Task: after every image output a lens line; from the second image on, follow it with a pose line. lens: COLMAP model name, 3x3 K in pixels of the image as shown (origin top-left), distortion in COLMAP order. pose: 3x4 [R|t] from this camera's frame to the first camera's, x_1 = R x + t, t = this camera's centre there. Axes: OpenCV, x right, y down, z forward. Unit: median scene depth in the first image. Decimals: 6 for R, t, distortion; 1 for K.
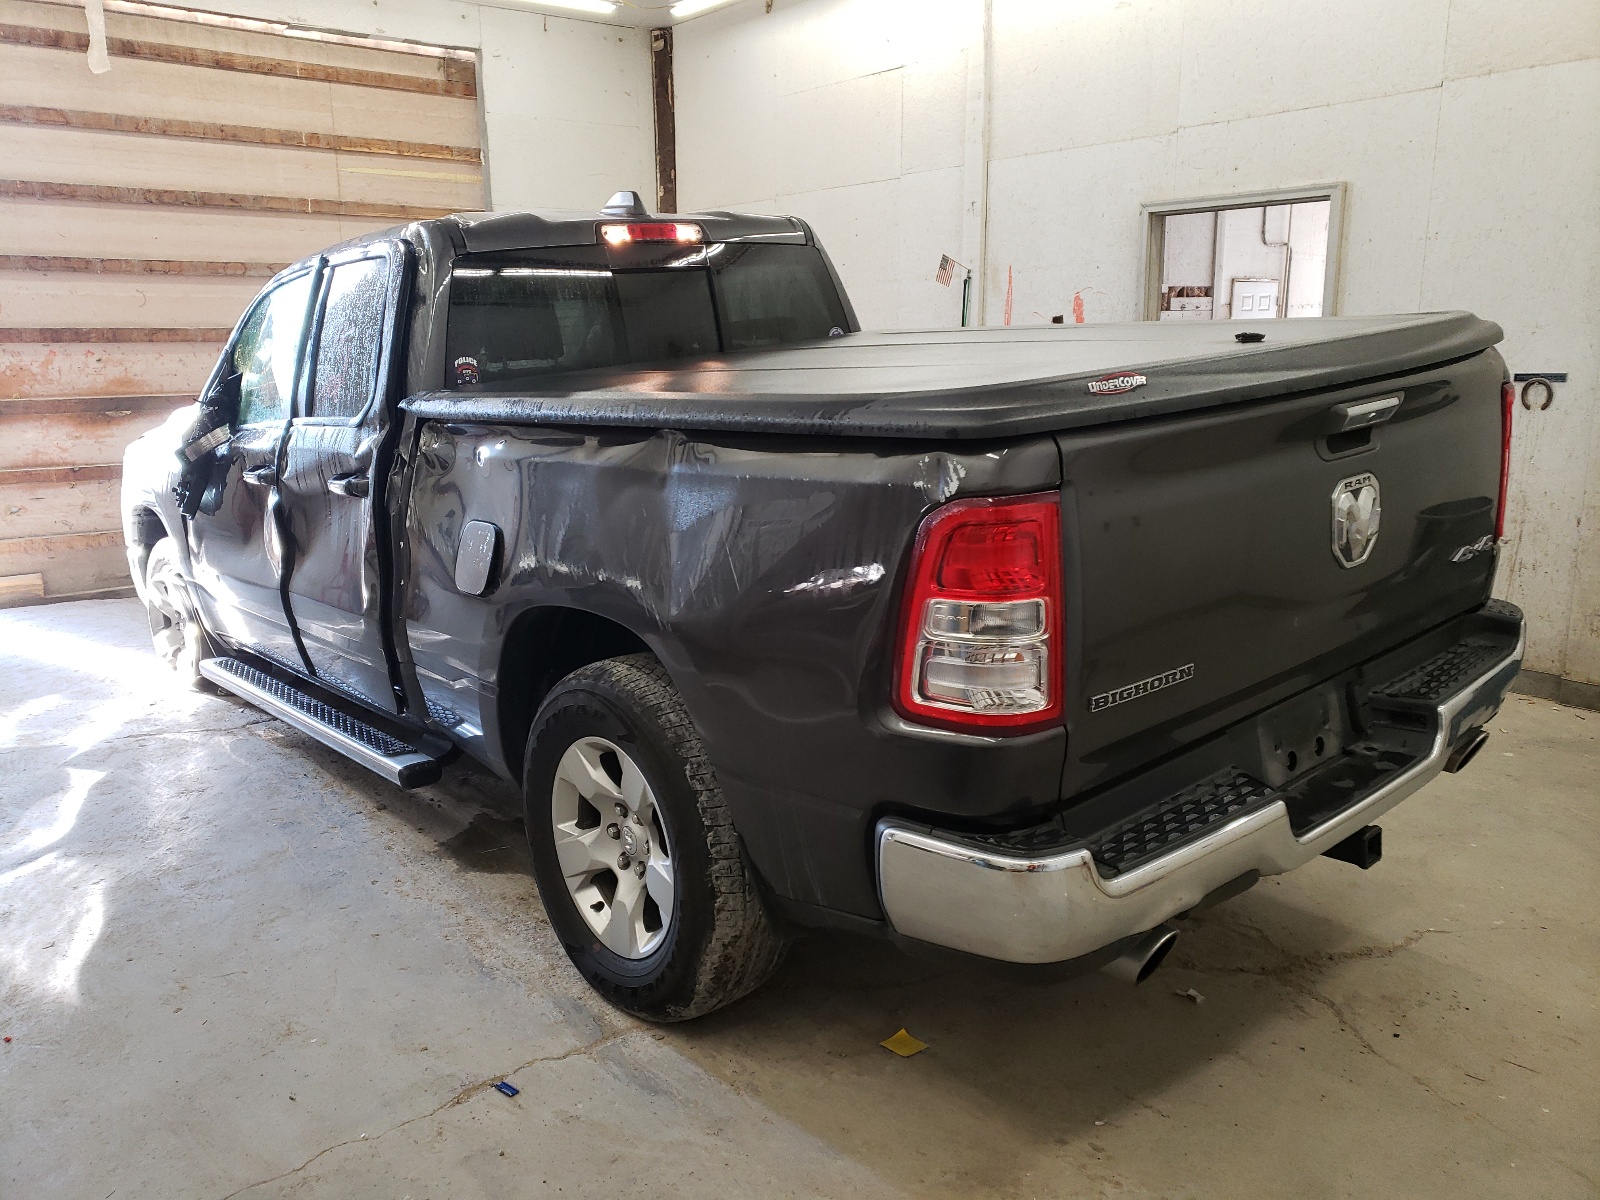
lens RADIAL K [[1198.9, 0, 780.6], [0, 1198.9, 601.0], [0, 0, 1]] dist [0.009520, 0.008094]
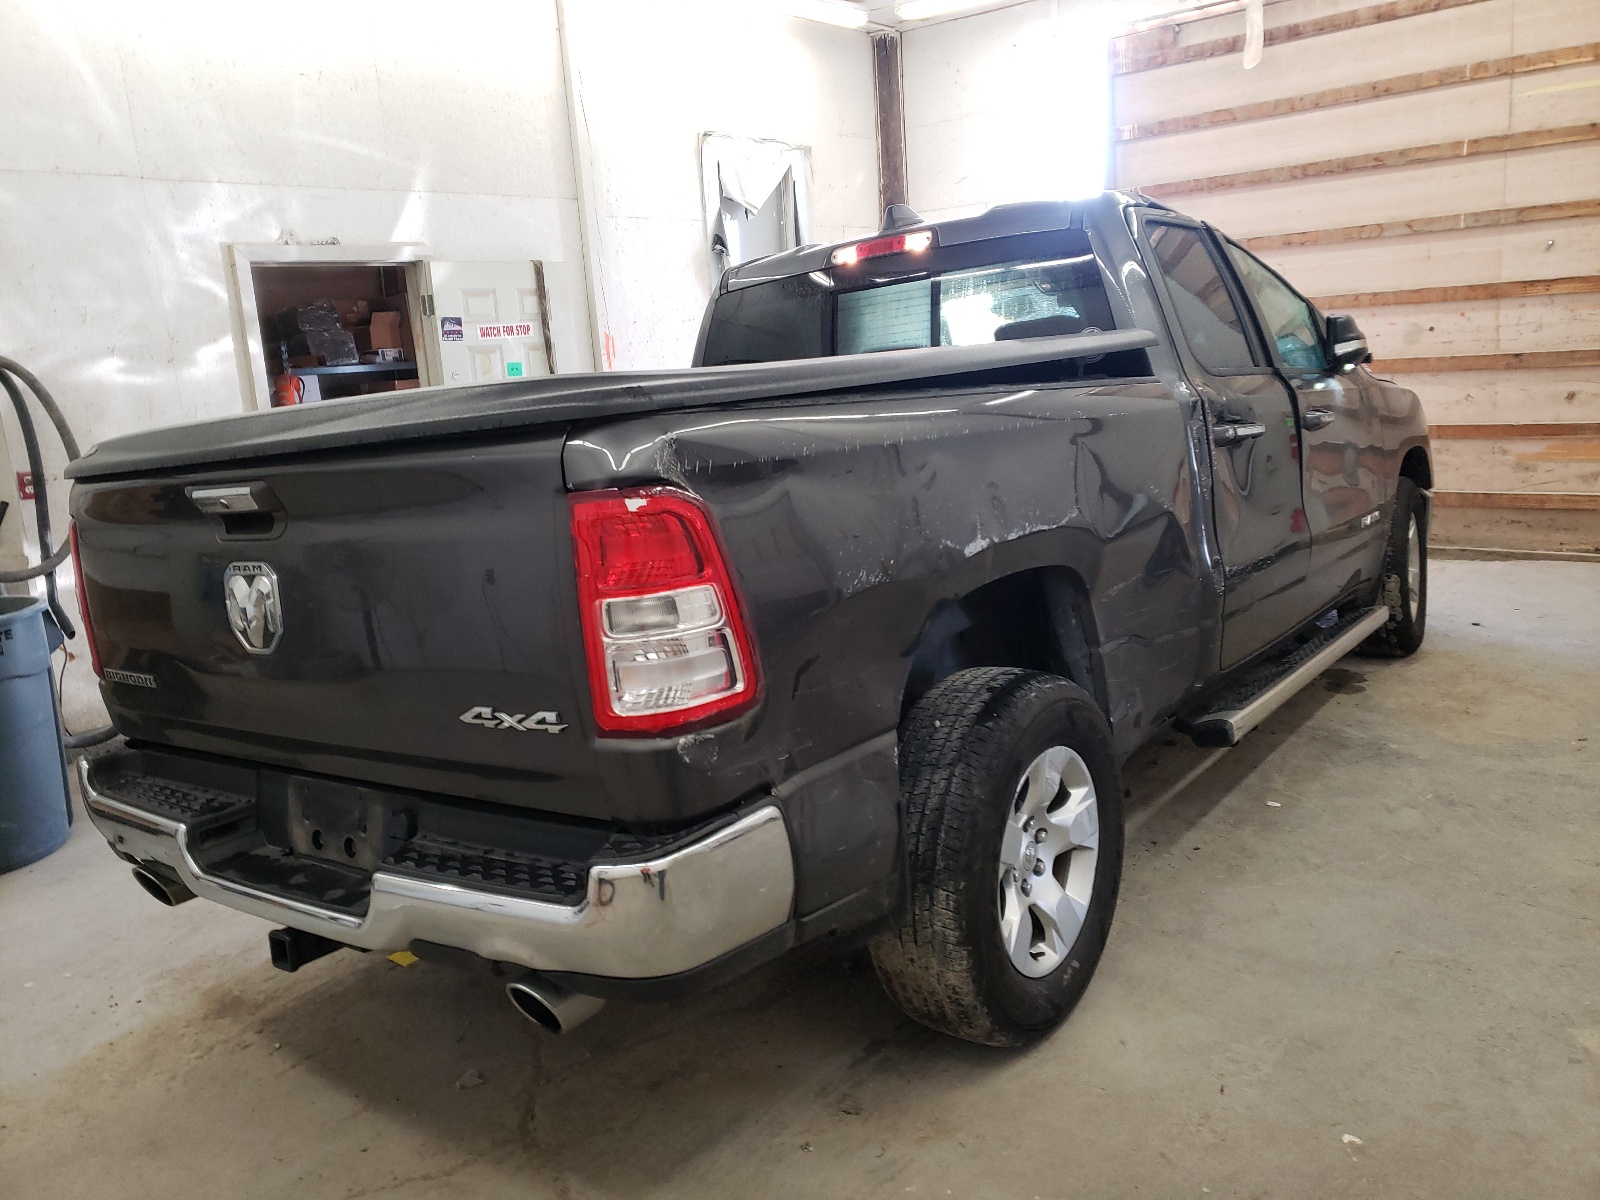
lens RADIAL K [[1198.9, 0, 780.6], [0, 1198.9, 601.0], [0, 0, 1]] dist [0.009520, 0.008094]
pose [[0.242460, 0.197923, -0.949758, 0.428486], [-0.141212, 0.975743, 0.167288, -0.083911], [0.959829, 0.093556, 0.264527, 0.327916]]
